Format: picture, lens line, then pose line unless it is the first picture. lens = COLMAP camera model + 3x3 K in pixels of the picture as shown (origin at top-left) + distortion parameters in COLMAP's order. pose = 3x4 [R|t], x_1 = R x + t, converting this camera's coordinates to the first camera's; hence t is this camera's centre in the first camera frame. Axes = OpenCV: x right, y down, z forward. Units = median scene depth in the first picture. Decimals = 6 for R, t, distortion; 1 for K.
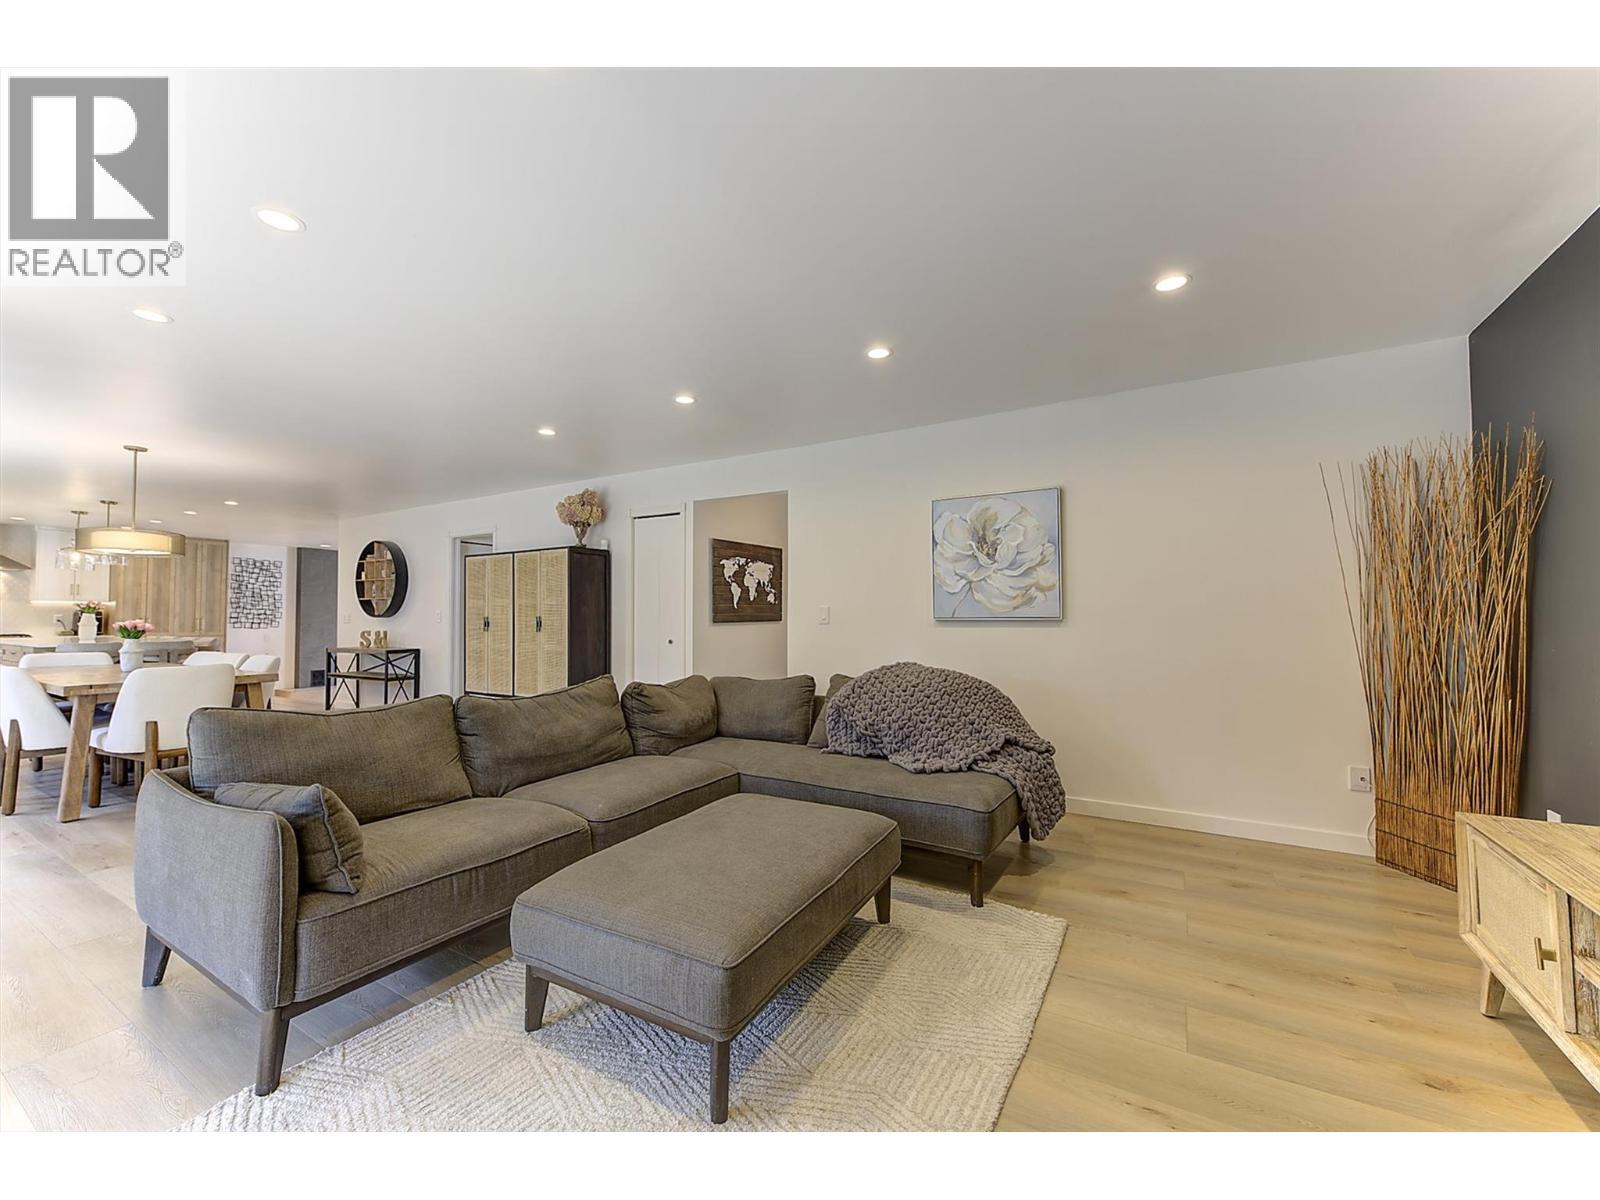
lens RADIAL K [[631.4, 0, 804.1], [0, 631.4, 601.0], [0, 0, 1]] dist [-0.001974, -0.000784]
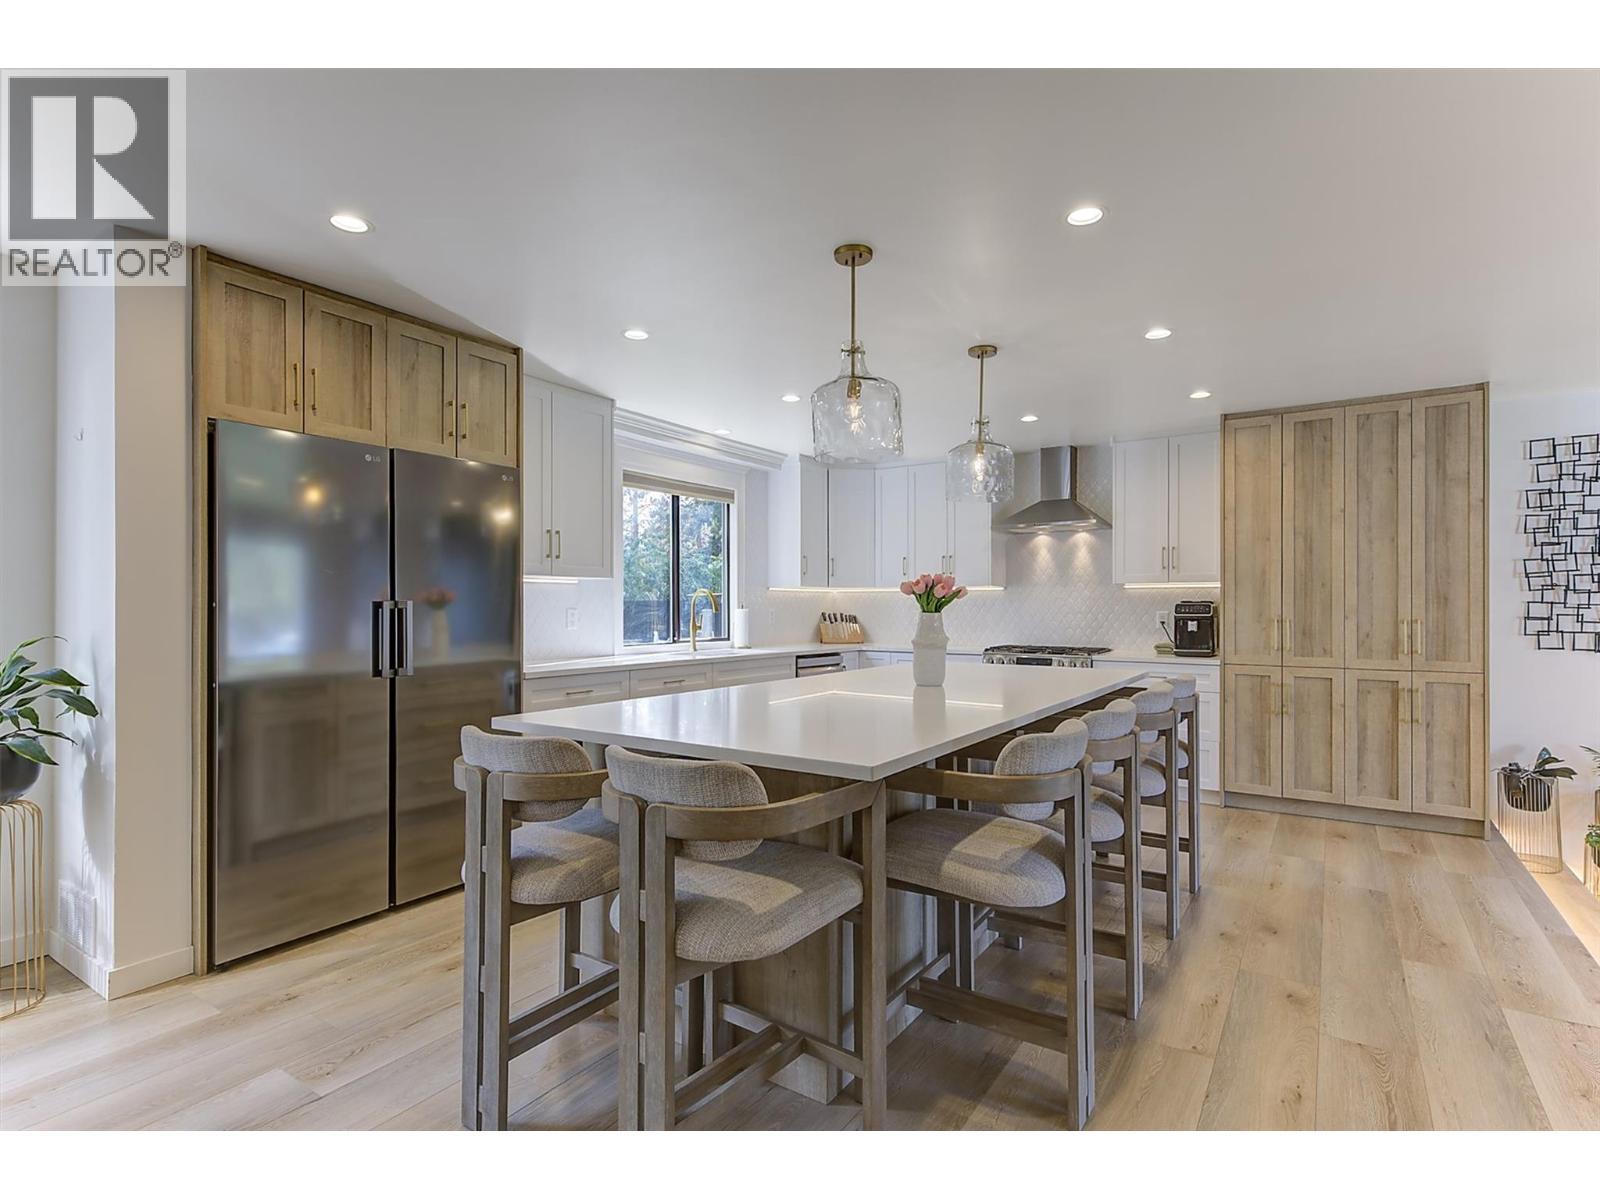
lens RADIAL K [[802.4, 0, 797.5], [0, 802.4, 607.7], [0, 0, 1]] dist [0.001990, 0.000210]
pose [[-0.066861, -0.003212, -0.997757, -0.647548], [0.026360, 0.999640, -0.004985, 0.017983], [0.997414, -0.026635, -0.066752, 0.912352]]
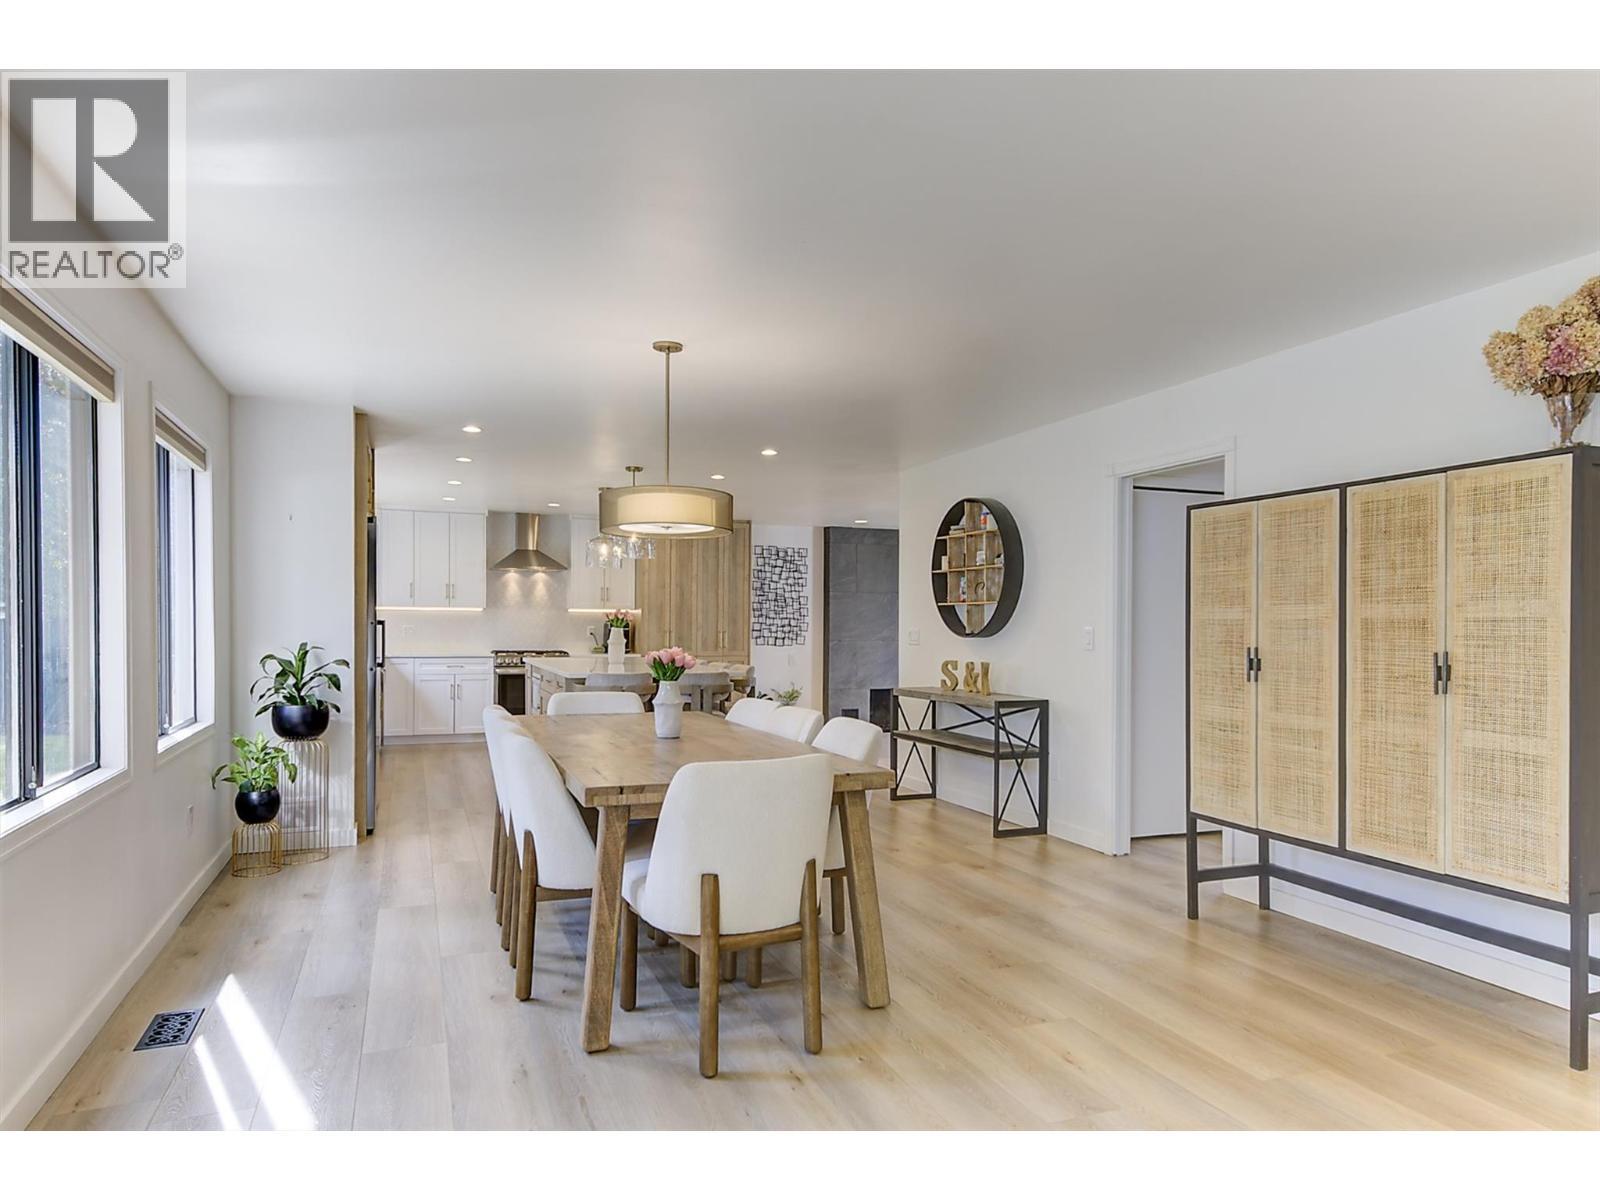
lens RADIAL K [[986.2, 0, 800.6], [0, 986.2, 634.4], [0, 0, 1]] dist [0.003925, 0.000787]
pose [[0.786213, 0.012082, -0.617838, -0.260442], [0.009731, 0.999443, 0.031928, -0.005758], [0.617879, -0.031114, 0.785657, 0.229844]]
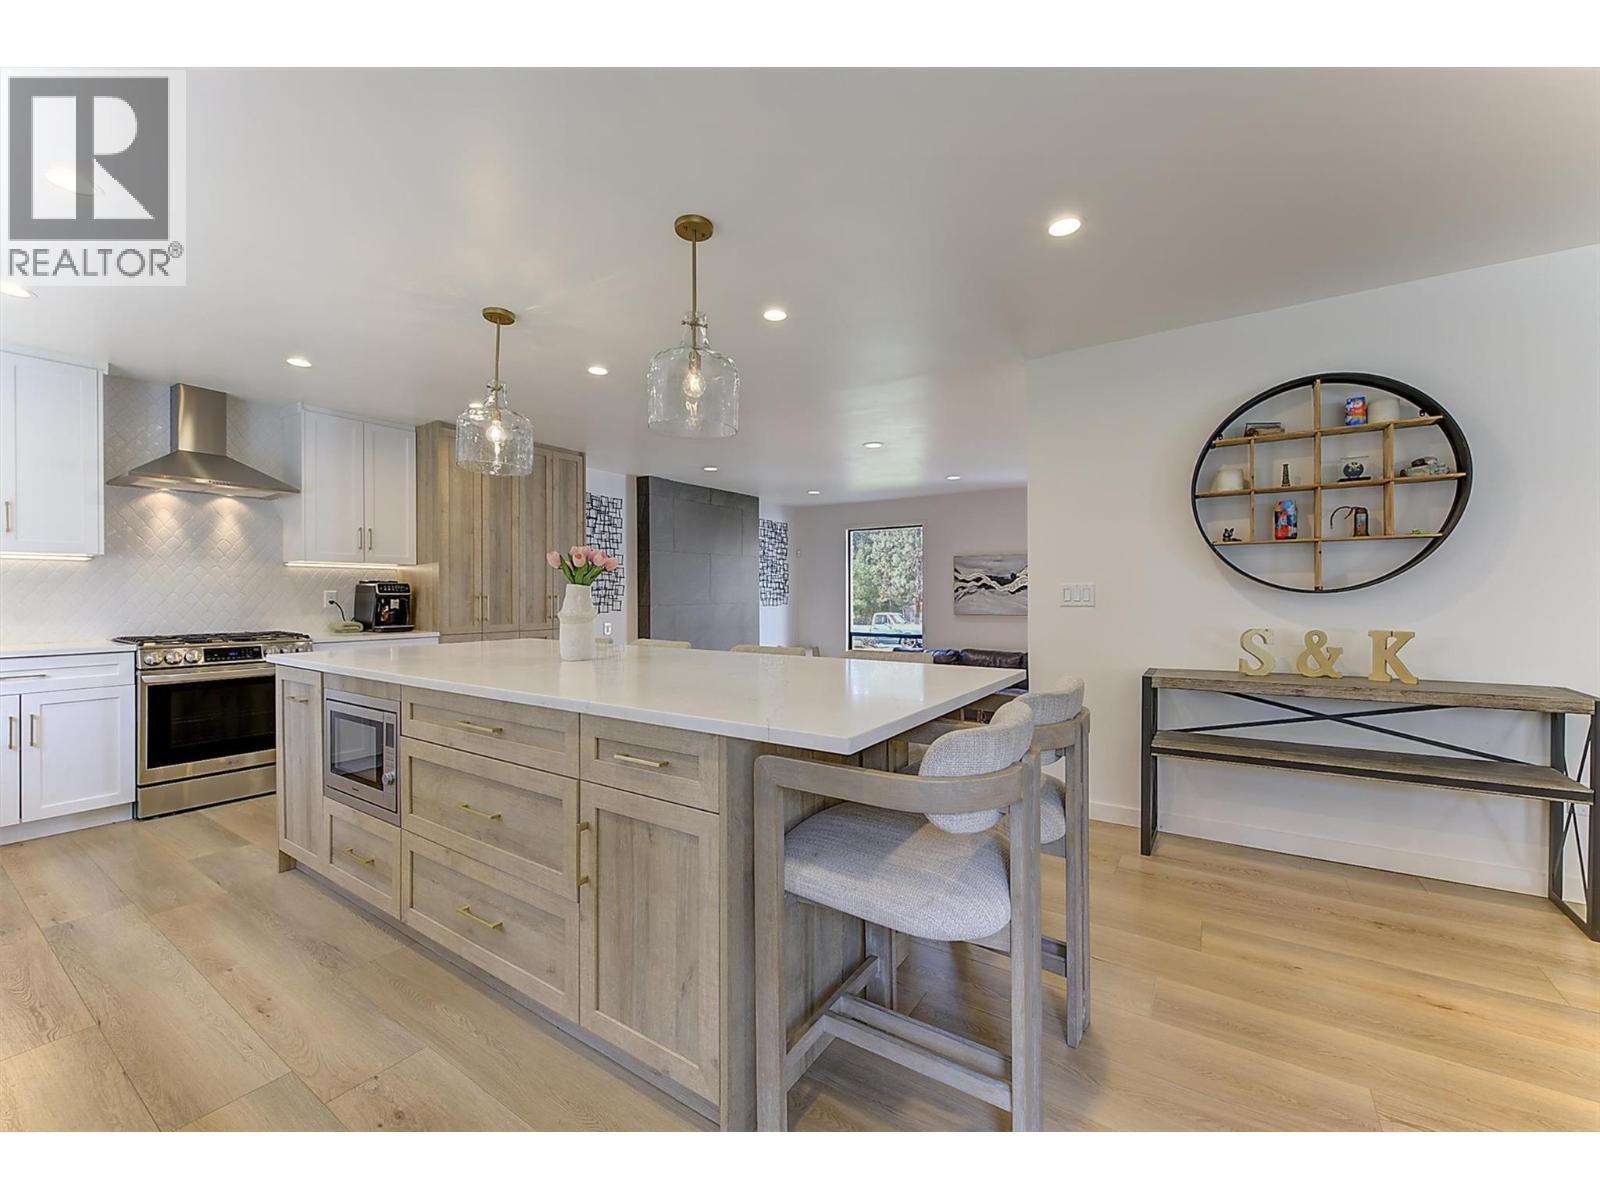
lens RADIAL K [[631.4, 0, 804.1], [0, 631.4, 601.0], [0, 0, 1]] dist [-0.001974, -0.000784]
pose [[0.998383, -0.003174, -0.056758, -0.947134], [0.005493, 0.999155, 0.040743, 0.014461], [0.056580, -0.040989, 0.997556, 0.629980]]
